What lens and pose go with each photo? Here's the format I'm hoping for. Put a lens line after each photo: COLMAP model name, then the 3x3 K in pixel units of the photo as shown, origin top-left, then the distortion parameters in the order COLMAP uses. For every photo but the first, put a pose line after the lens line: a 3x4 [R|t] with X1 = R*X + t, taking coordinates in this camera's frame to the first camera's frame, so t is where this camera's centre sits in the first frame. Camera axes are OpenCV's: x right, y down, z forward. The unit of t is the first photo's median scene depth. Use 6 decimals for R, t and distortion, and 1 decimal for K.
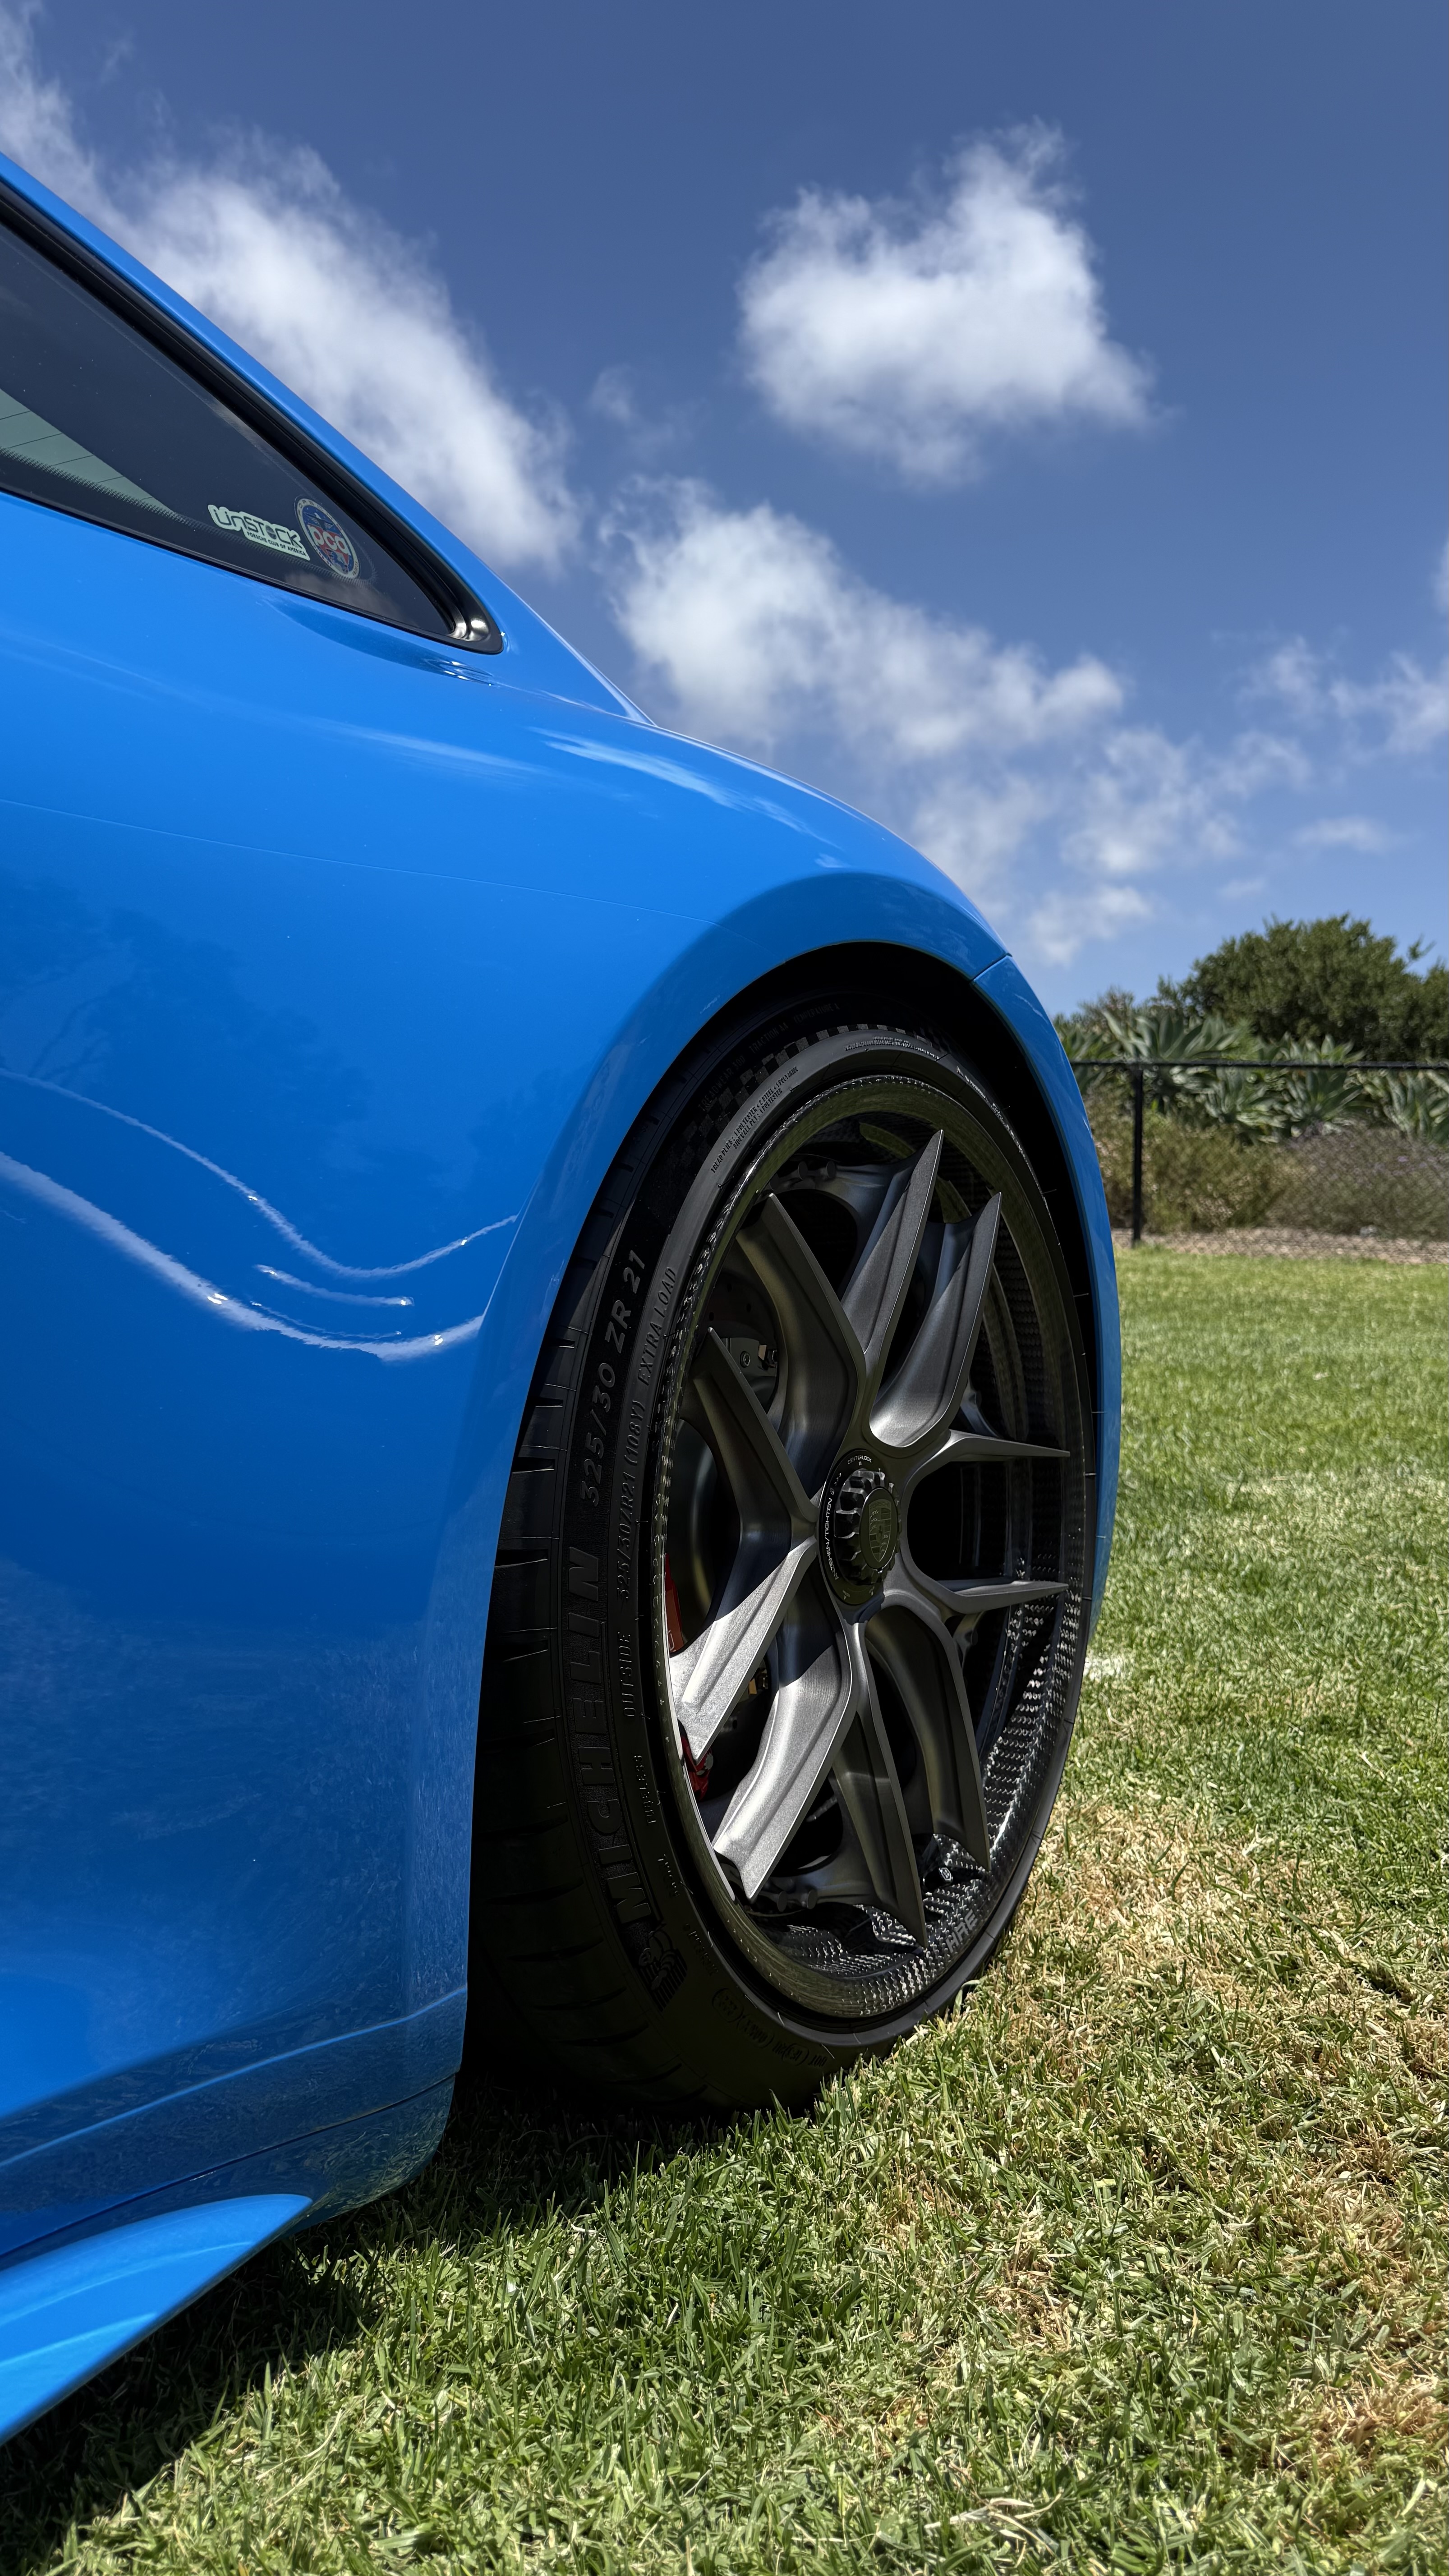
lens RADIAL K [[1763.6, 0, 706.0], [0, 1763.6, 1284.9], [0, 0, 1]] dist [0.147752, -0.340729]
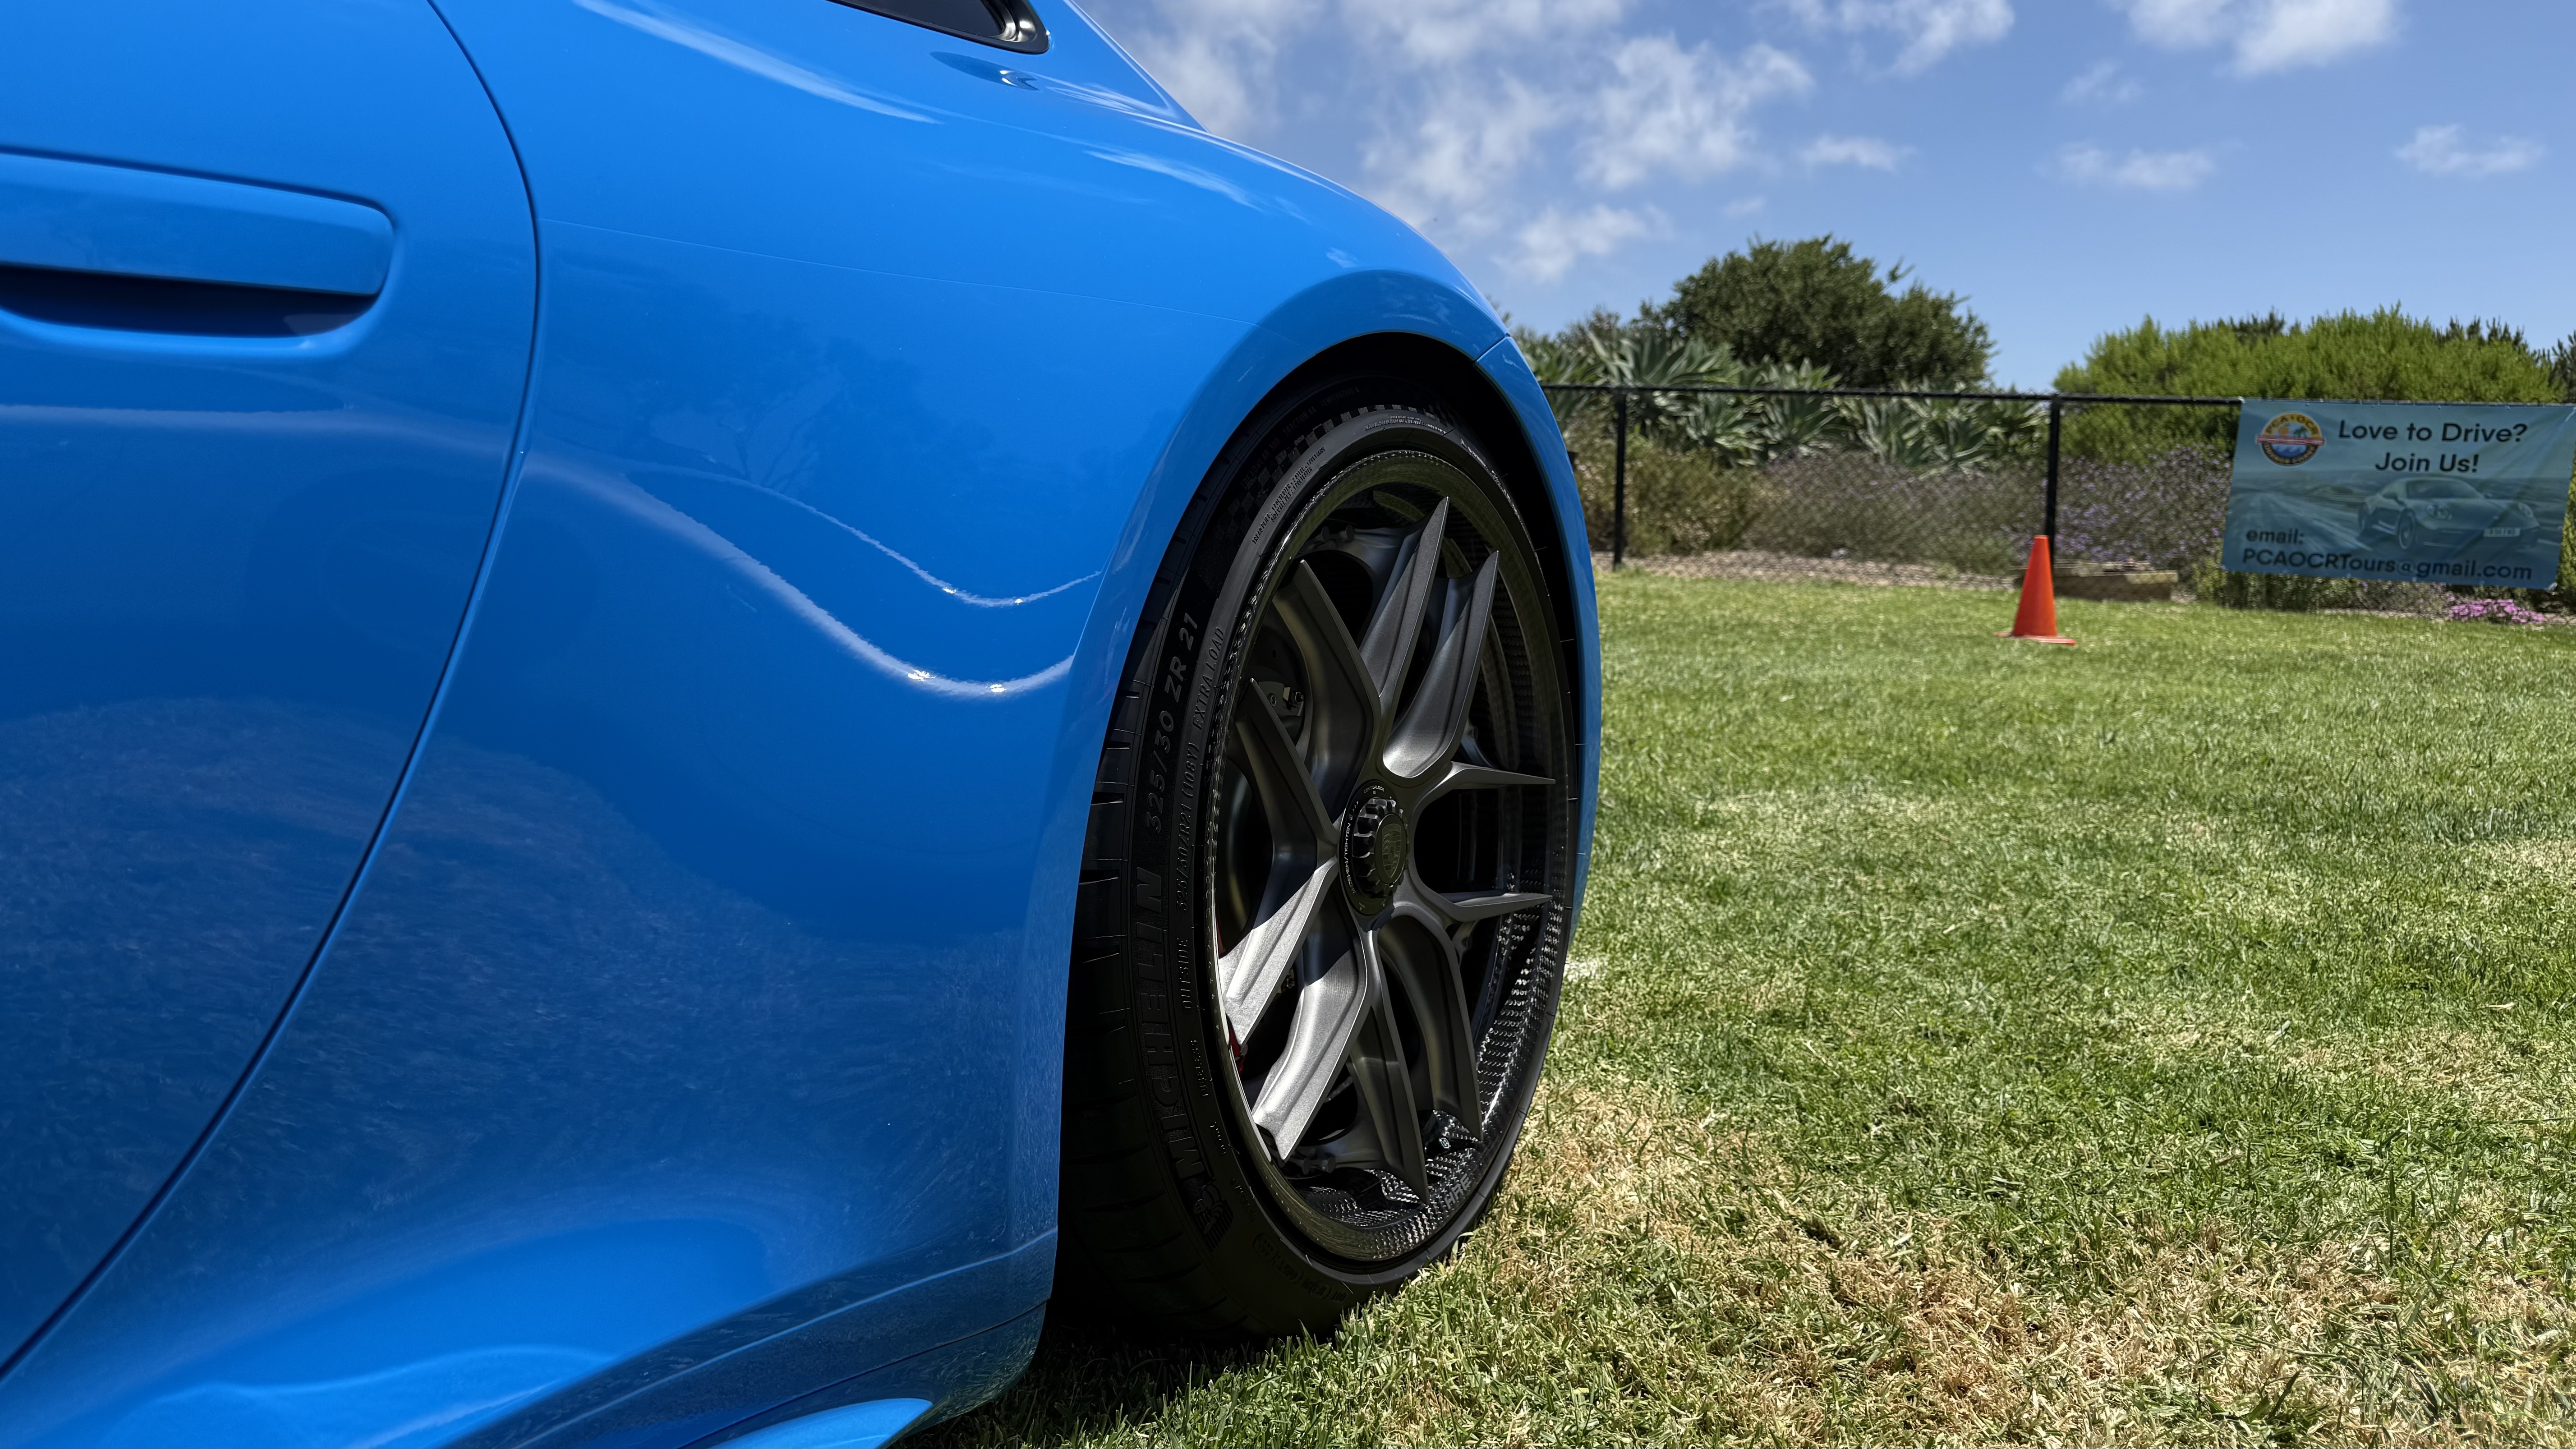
lens RADIAL K [[1763.6, 0, 1288.0], [0, 1763.6, 724.5], [0, 0, 1]] dist [0.147752, -0.340729]
pose [[0.998503, -0.002062, 0.054663, -0.027295], [-0.001700, 0.997637, 0.068686, -0.018283], [-0.054675, -0.068676, 0.996140, -0.113210]]
